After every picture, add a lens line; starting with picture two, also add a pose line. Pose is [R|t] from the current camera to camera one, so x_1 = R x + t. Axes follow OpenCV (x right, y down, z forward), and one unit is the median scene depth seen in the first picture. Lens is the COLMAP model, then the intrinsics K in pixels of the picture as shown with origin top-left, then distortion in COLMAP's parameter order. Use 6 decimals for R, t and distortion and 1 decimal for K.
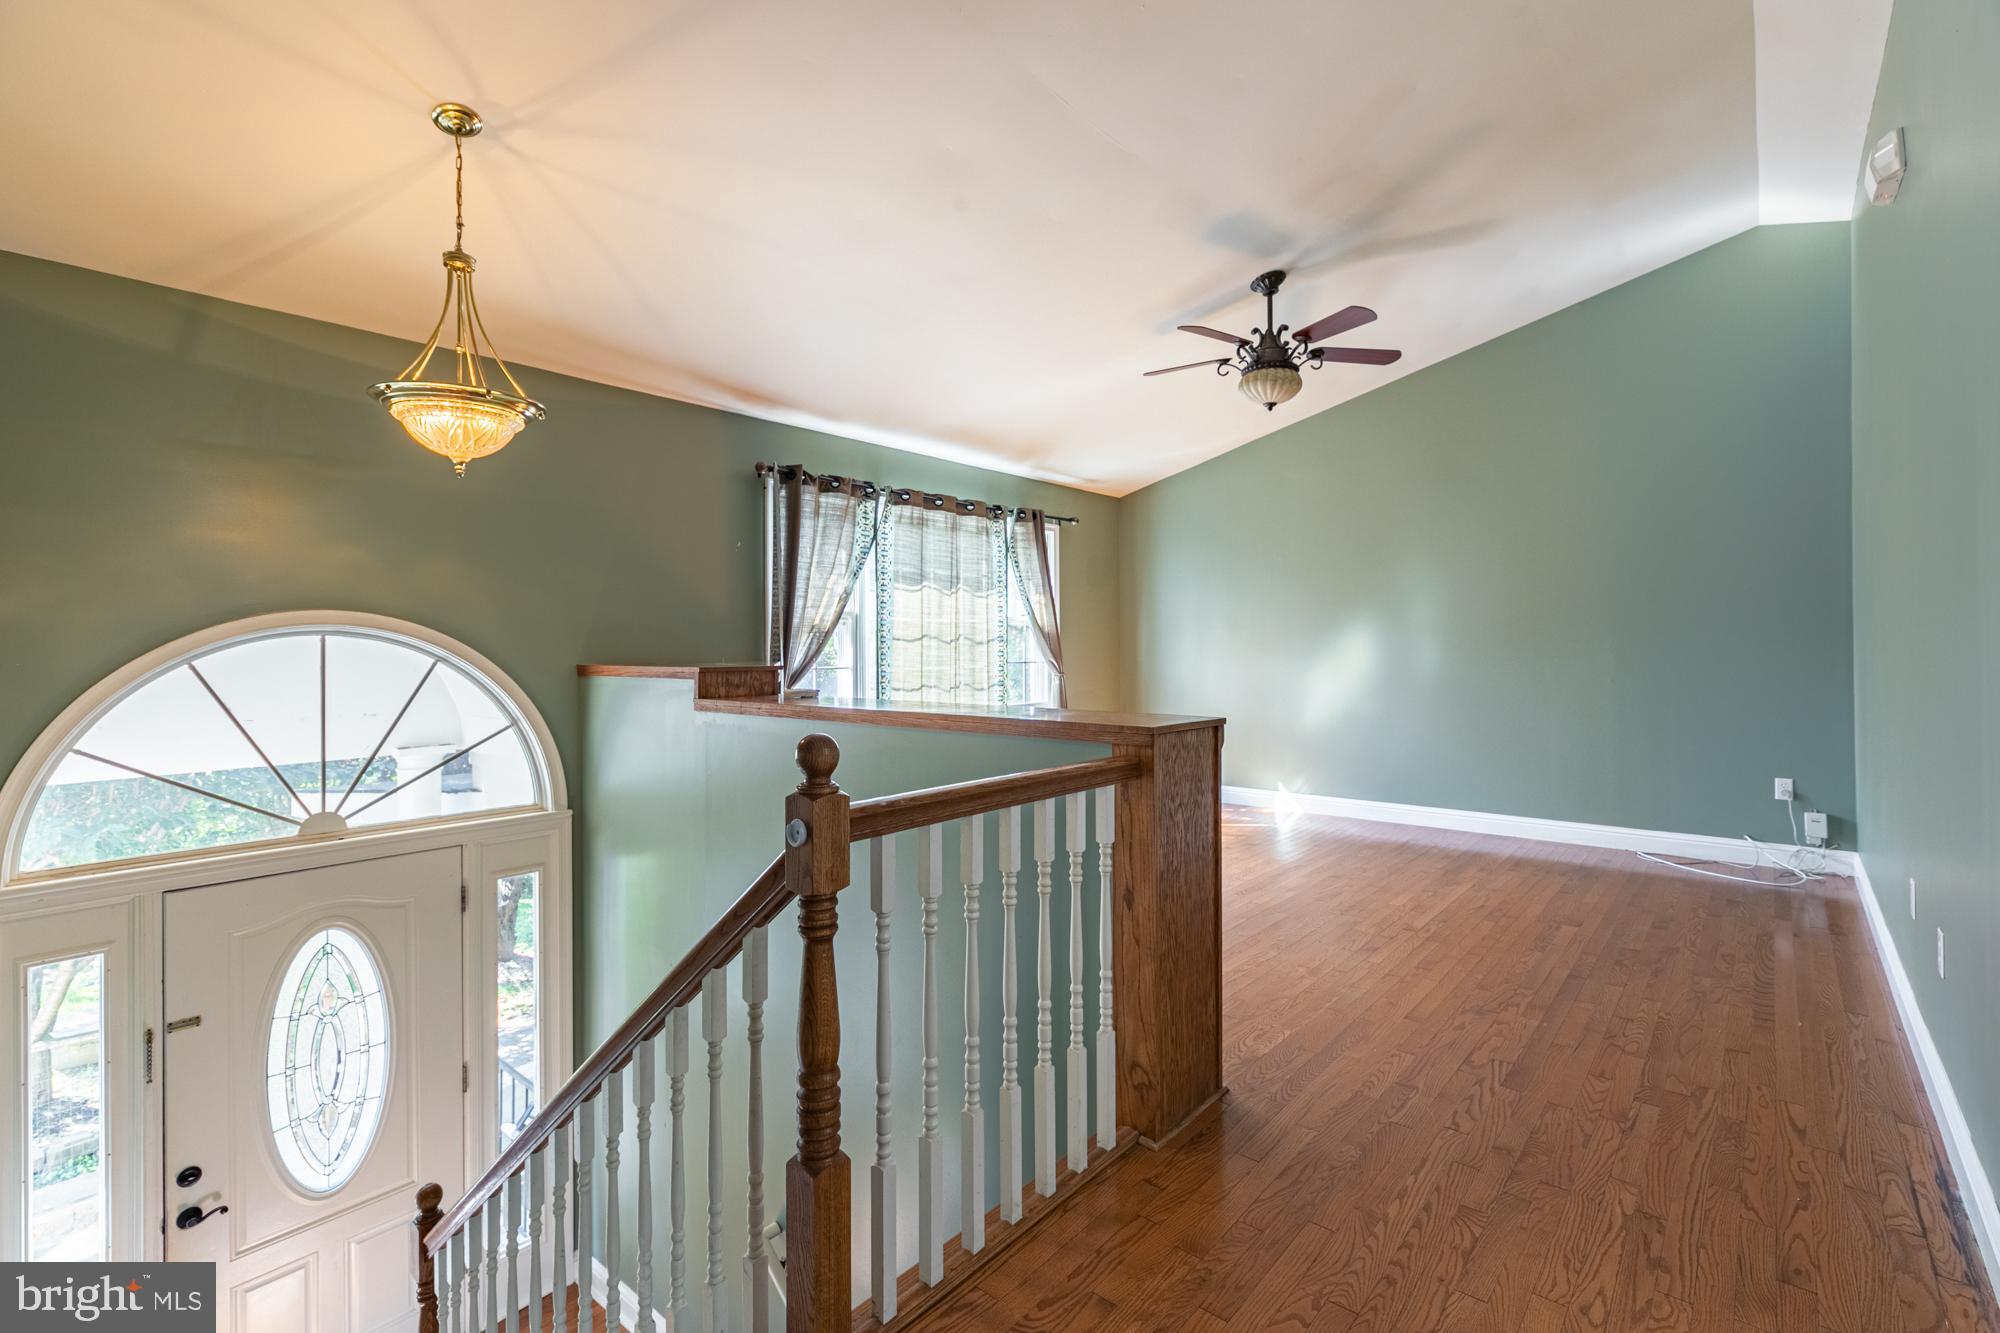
lens RADIAL K [[904.6, 0, 997.1], [0, 904.6, 641.4], [0, 0, 1]] dist [0.005158, -0.000406]
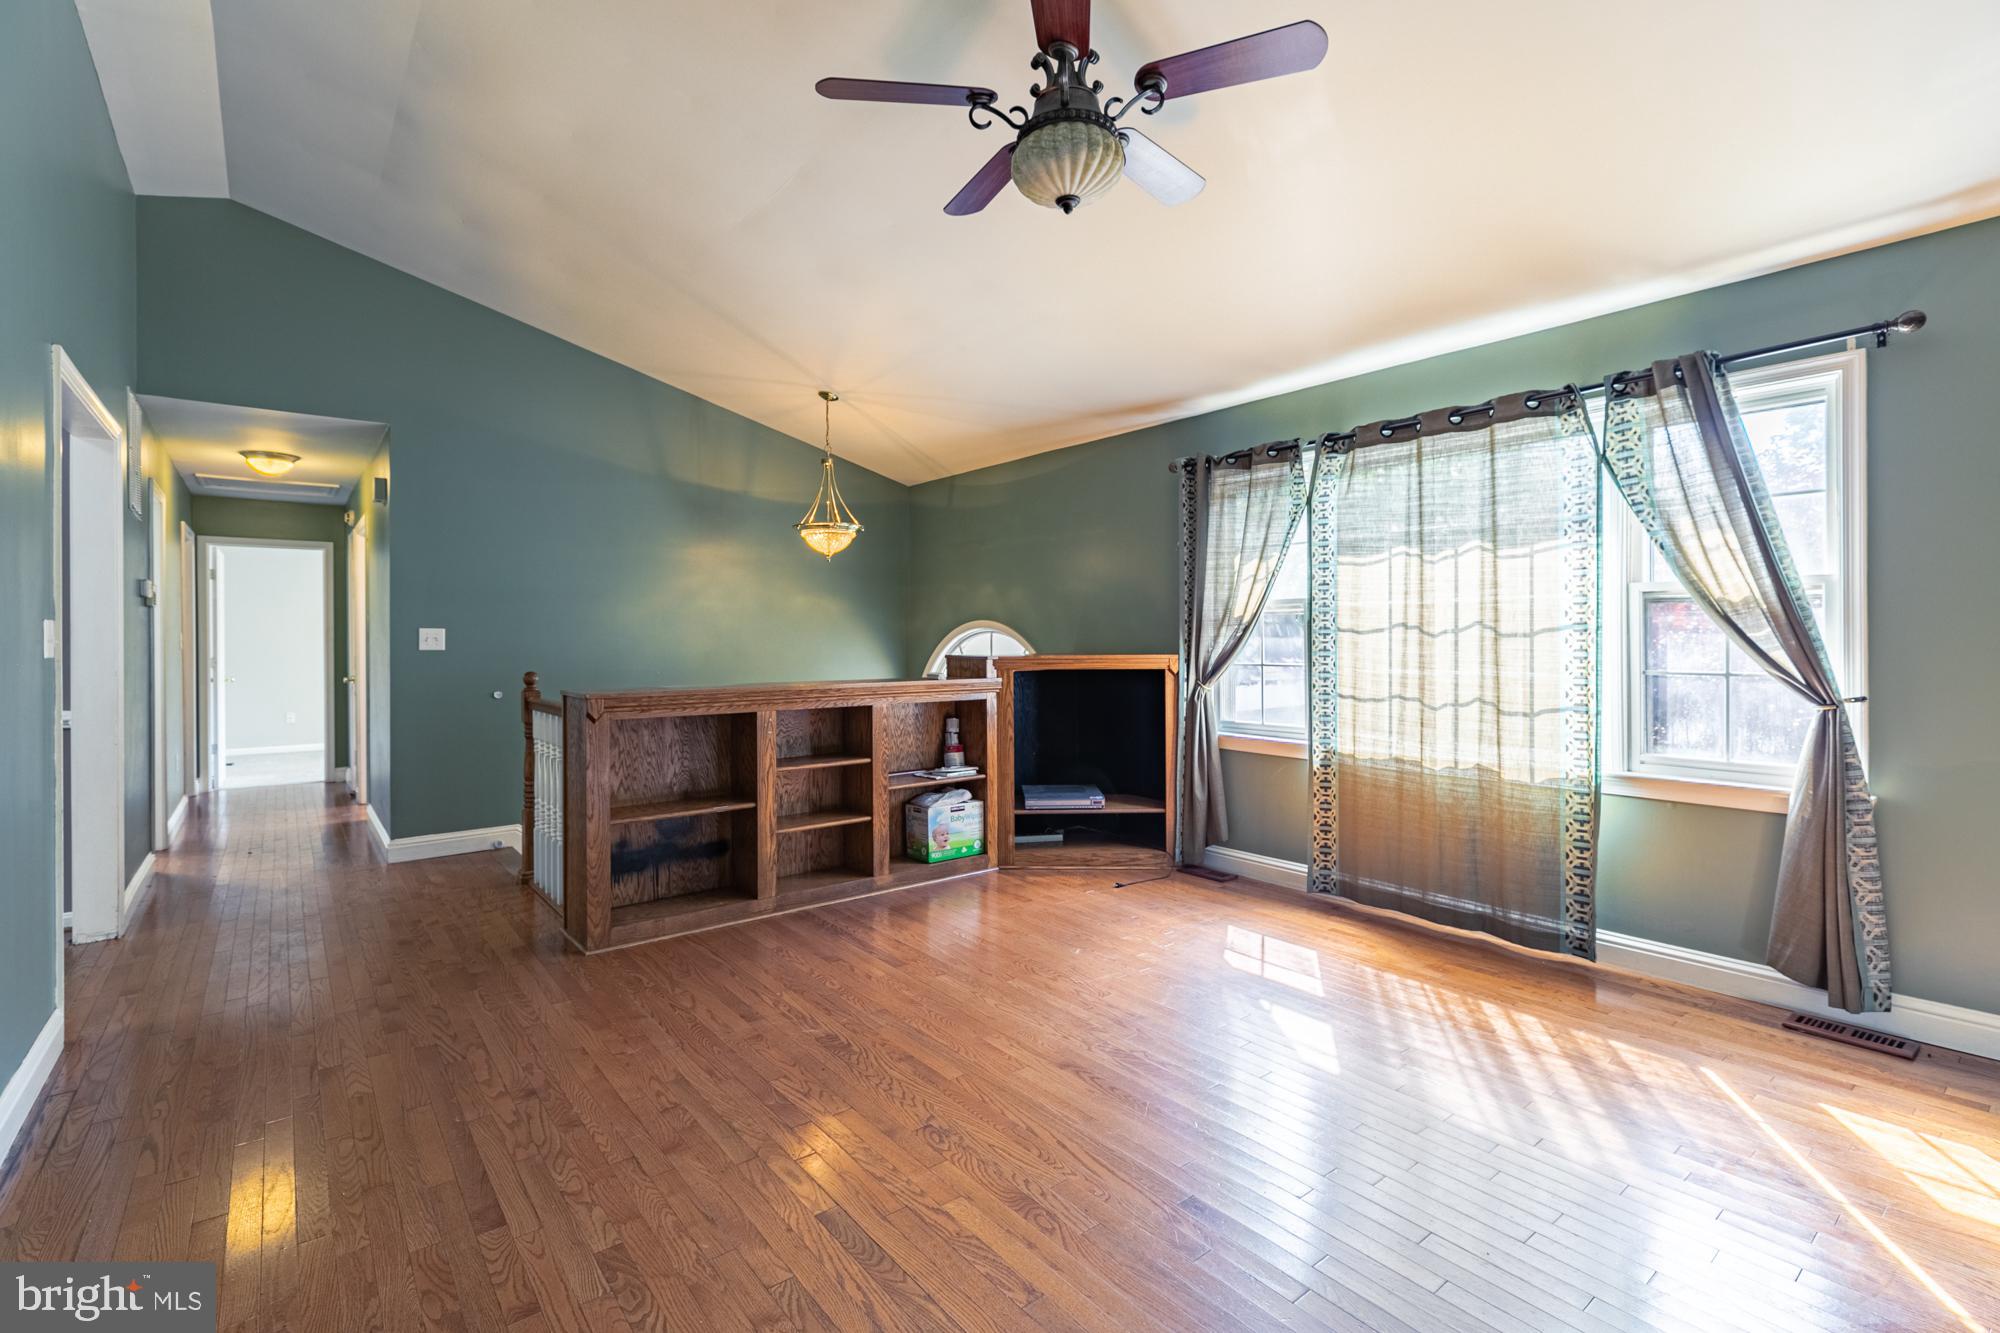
lens RADIAL K [[904.6, 0, 1001.8], [0, 904.6, 634.6], [0, 0, 1]] dist [0.005158, -0.000406]
pose [[-0.186122, 0.003022, -0.982522, 0.913026], [0.010997, 0.999939, 0.000993, -0.003705], [0.982465, -0.010620, -0.186144, 1.139272]]
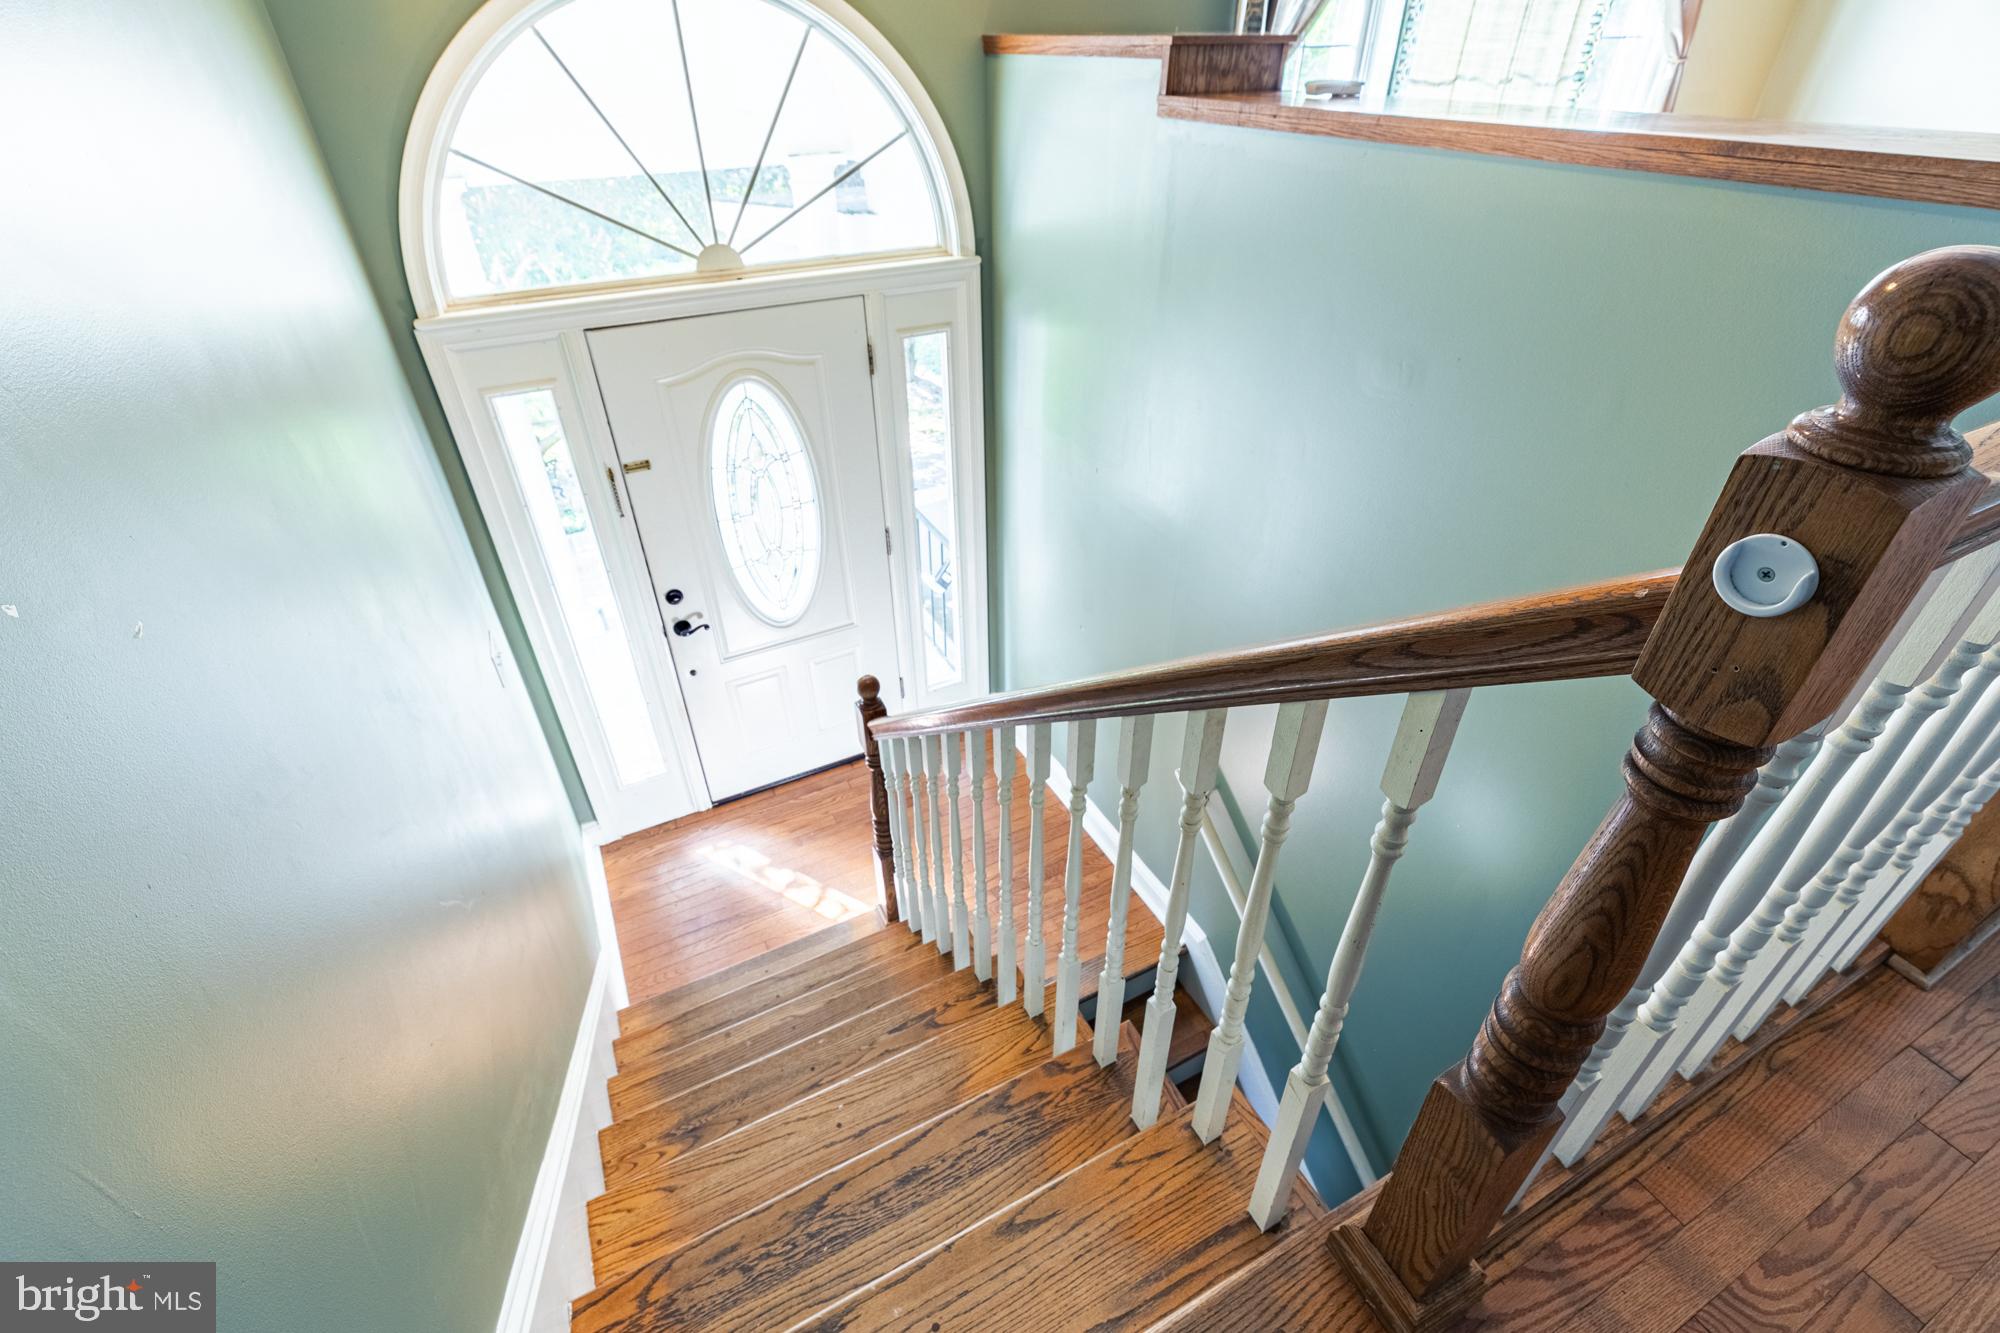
lens RADIAL K [[904.6, 0, 997.5], [0, 904.6, 649.5], [0, 0, 1]] dist [0.005158, -0.000406]
pose [[0.923727, 0.214519, -0.317348, -0.126146], [0.005744, 0.820623, 0.571441, 0.014959], [0.383009, -0.529678, 0.756800, 0.216395]]
